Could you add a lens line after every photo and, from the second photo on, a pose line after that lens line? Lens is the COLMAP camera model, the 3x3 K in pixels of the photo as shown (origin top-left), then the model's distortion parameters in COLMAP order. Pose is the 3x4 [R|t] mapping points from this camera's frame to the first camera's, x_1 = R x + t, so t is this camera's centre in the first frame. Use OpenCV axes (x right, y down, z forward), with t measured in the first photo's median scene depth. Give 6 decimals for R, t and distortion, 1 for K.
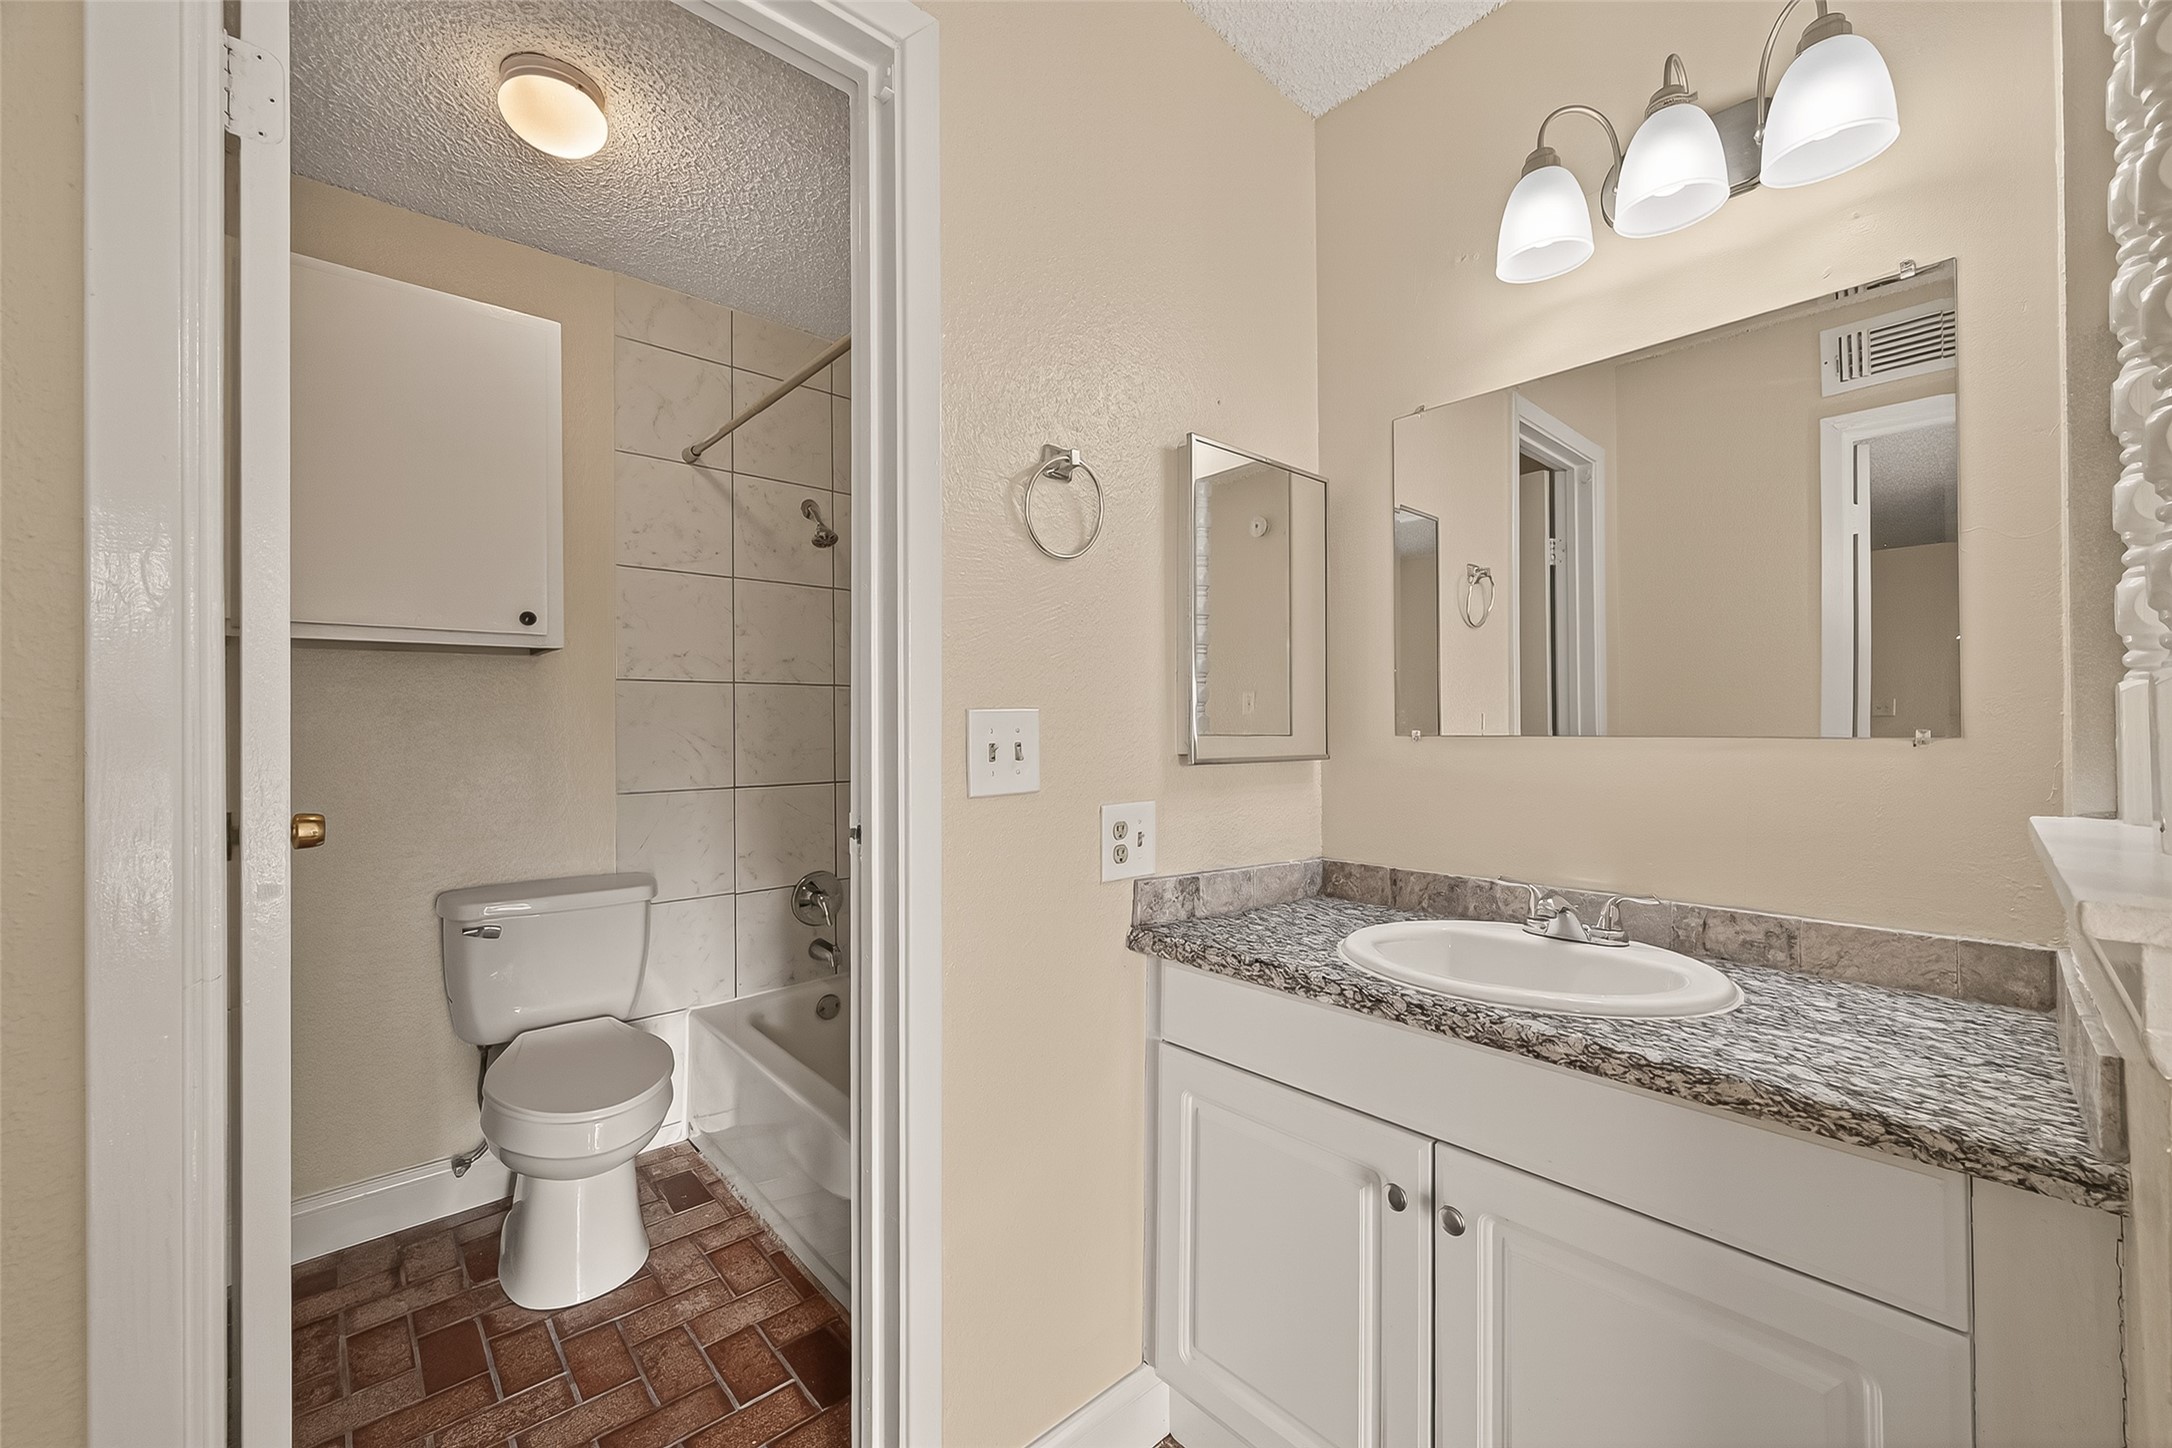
lens RADIAL K [[850.2, 0, 1091.3], [0, 850.2, 728.3], [0, 0, 1]] dist [0.006203, -0.001835]
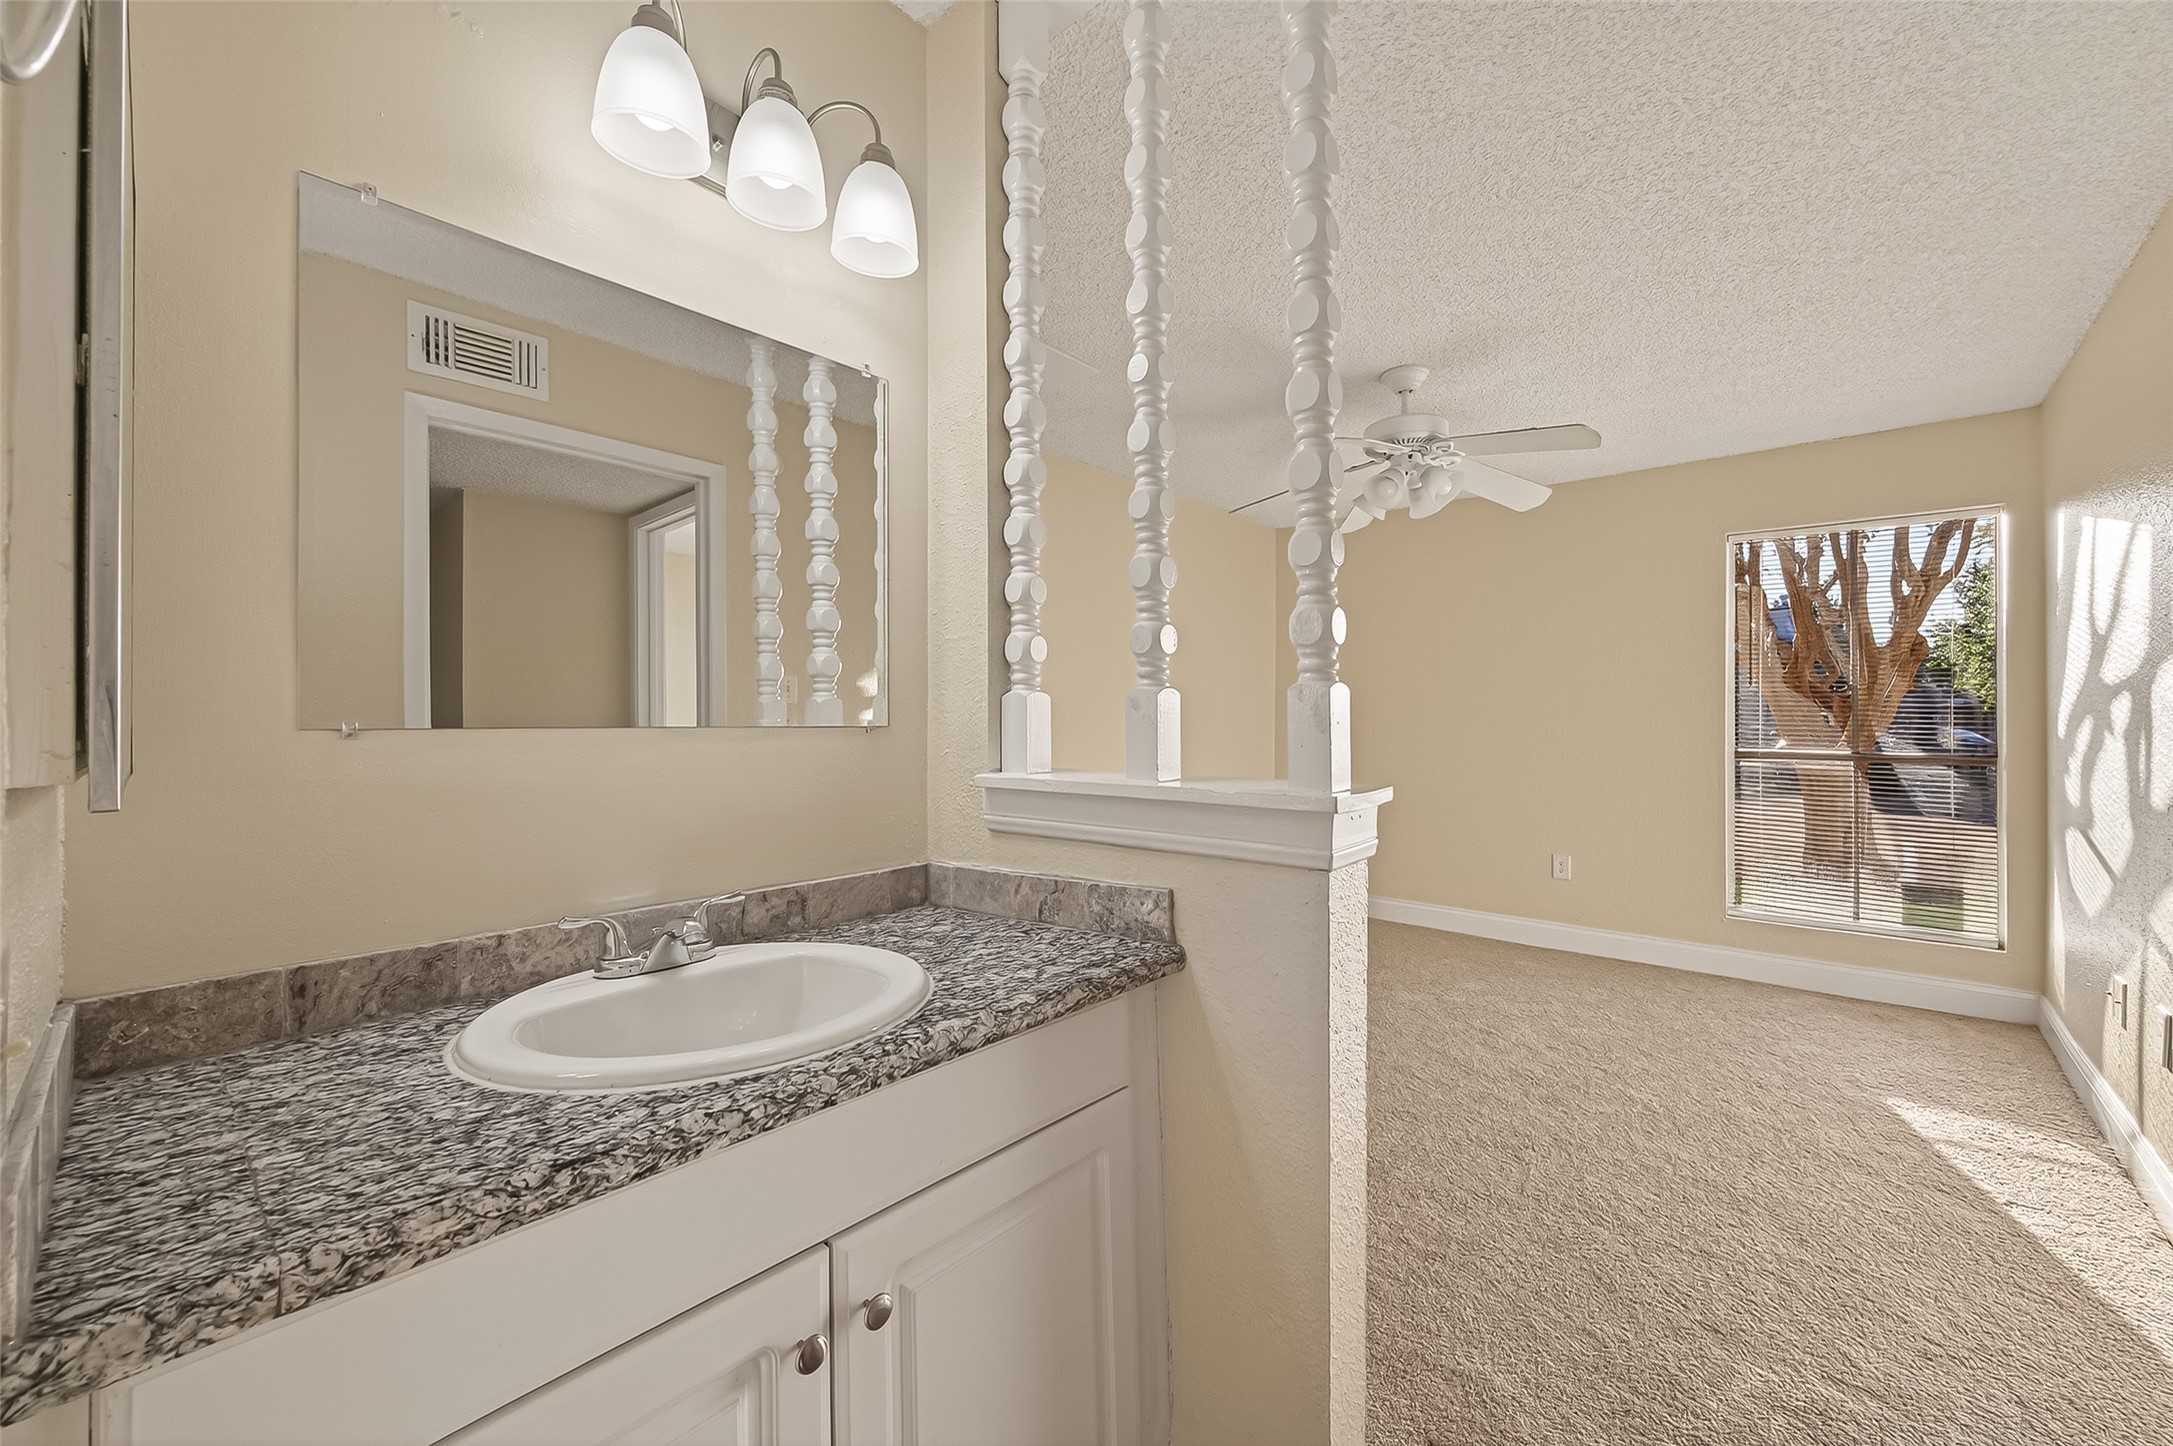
lens RADIAL K [[850.6, 0, 1099.7], [0, 850.6, 709.2], [0, 0, 1]] dist [0.006203, -0.001835]
pose [[-0.120966, 0.014267, 0.992554, -0.398537], [-0.001112, 0.999894, -0.014508, 0.005085], [-0.992656, -0.002859, -0.120937, 0.819371]]
